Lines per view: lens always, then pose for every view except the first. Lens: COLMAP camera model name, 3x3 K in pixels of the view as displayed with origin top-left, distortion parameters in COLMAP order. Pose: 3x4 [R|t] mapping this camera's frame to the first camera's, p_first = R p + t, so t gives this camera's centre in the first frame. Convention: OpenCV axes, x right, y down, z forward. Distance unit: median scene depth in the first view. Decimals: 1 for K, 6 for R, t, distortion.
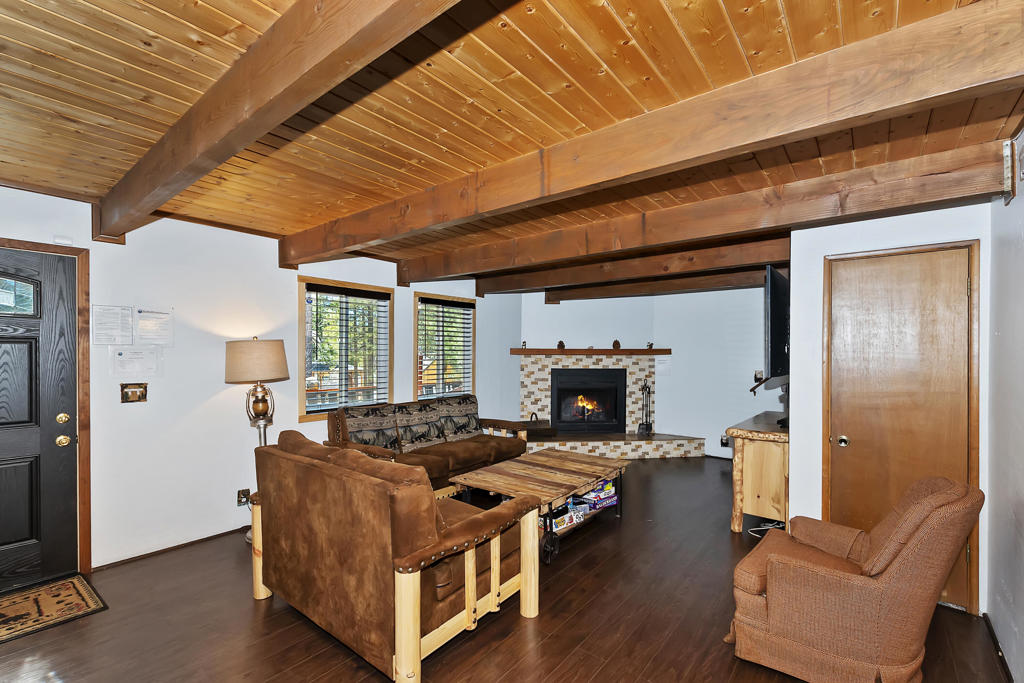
lens RADIAL K [[453.0, 0, 510.2], [0, 453.0, 353.9], [0, 0, 1]] dist [-0.000367, -0.000008]
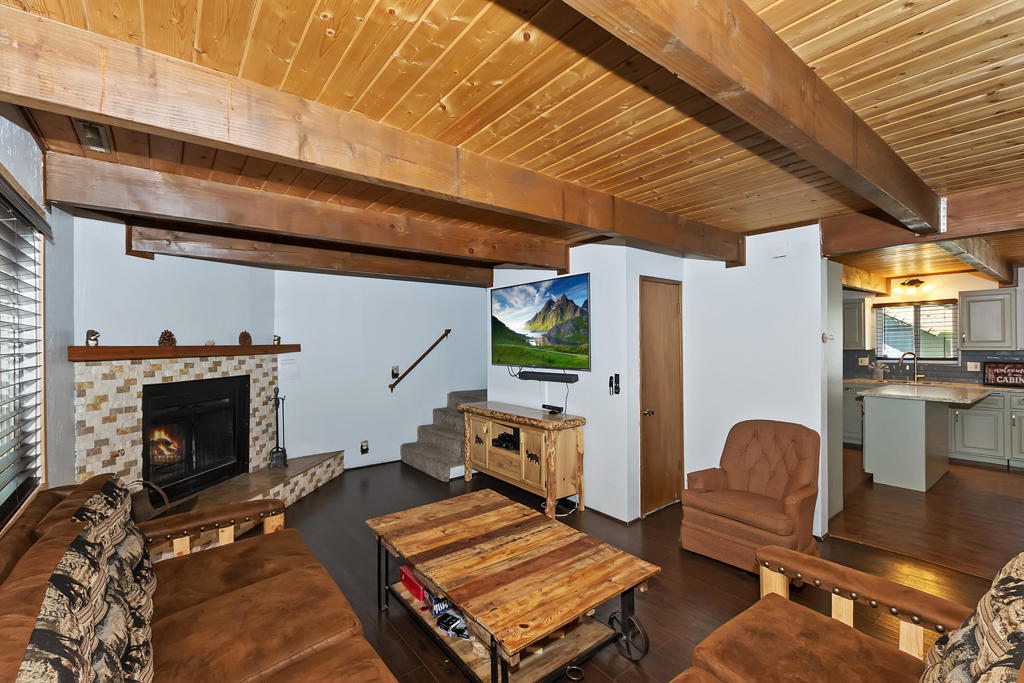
lens RADIAL K [[446.3, 0, 512.0], [0, 446.3, 341.5], [0, 0, 1]] dist [0.000280, -0.000009]
pose [[0.233507, -0.001814, 0.972353, -0.298606], [0.012367, 0.999923, -0.001104, -0.010835], [-0.972277, 0.012283, 0.233511, 0.485836]]
